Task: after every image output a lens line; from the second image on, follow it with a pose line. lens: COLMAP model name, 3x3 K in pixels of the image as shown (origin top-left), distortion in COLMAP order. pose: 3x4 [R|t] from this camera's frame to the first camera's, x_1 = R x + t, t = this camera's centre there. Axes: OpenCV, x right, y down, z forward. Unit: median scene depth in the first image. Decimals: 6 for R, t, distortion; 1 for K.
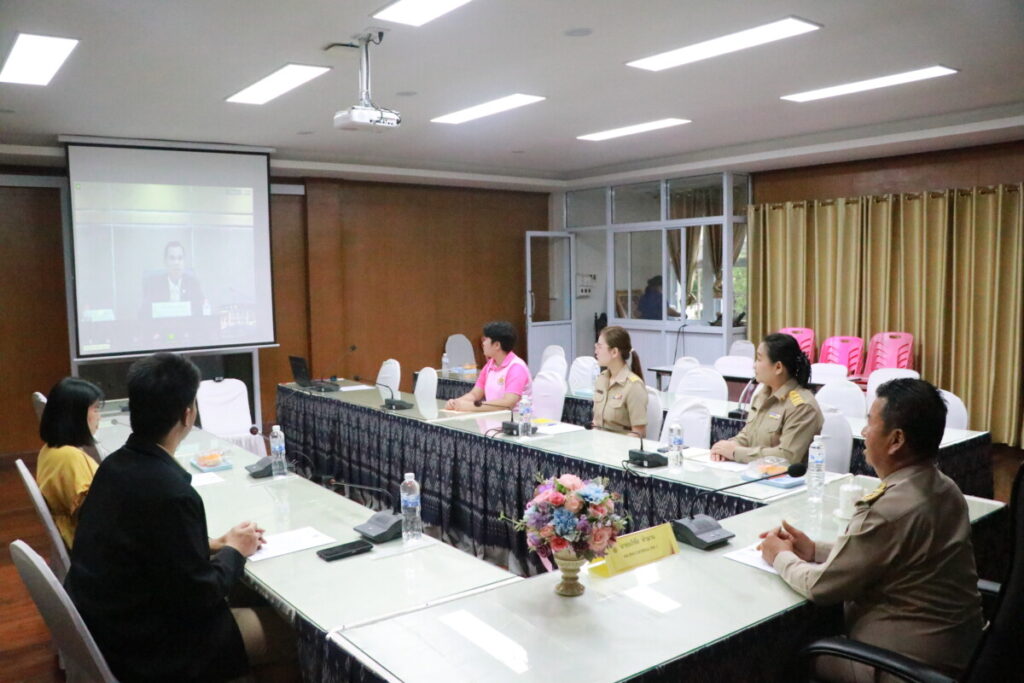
lens RADIAL K [[845.9, 0, 512.0], [0, 845.9, 341.5], [0, 0, 1]] dist [-0.097922, 0.005246]
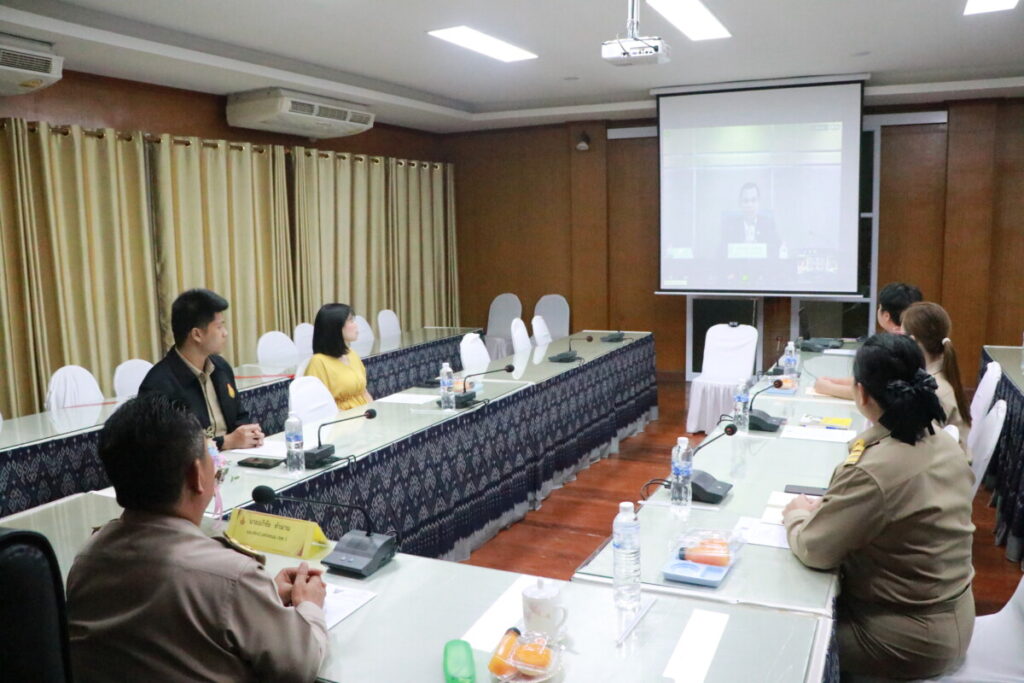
lens RADIAL K [[845.9, 0, 512.0], [0, 845.9, 341.5], [0, 0, 1]] dist [-0.097922, 0.005246]
pose [[0.465113, 0.130378, -0.875598, 0.361955], [-0.060472, 0.991464, 0.115509, -0.030006], [0.883183, -0.000775, 0.469027, 0.274190]]
